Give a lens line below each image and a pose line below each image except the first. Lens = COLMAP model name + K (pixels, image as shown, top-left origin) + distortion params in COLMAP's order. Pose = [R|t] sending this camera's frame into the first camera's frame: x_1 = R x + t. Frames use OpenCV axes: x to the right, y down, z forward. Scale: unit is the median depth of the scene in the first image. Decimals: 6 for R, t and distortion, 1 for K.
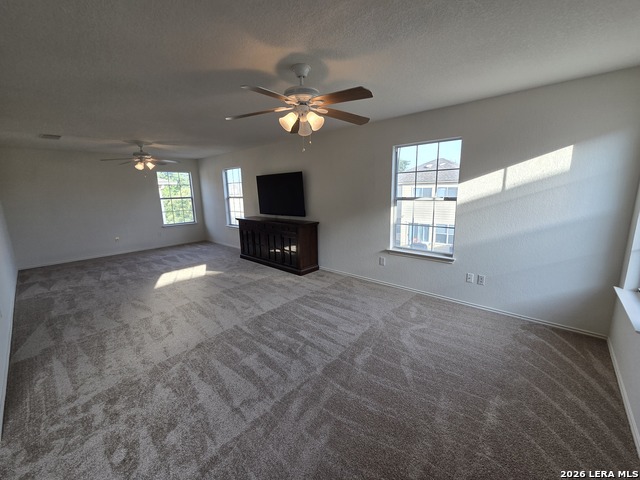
lens RADIAL K [[262.2, 0, 320.0], [0, 262.2, 240.0], [0, 0, 1]] dist [0.000854, 0.000389]
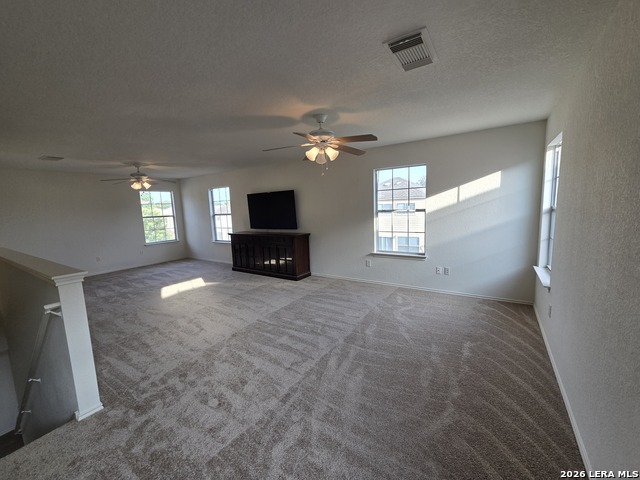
lens RADIAL K [[260.0, 0, 322.9], [0, 260.0, 240.2], [0, 0, 1]] dist [-0.000069, -0.000076]
pose [[0.988979, -0.033868, 0.144130, -0.207718], [0.043015, 0.997221, -0.060823, 0.059630], [-0.141670, 0.066353, 0.987688, -0.232700]]
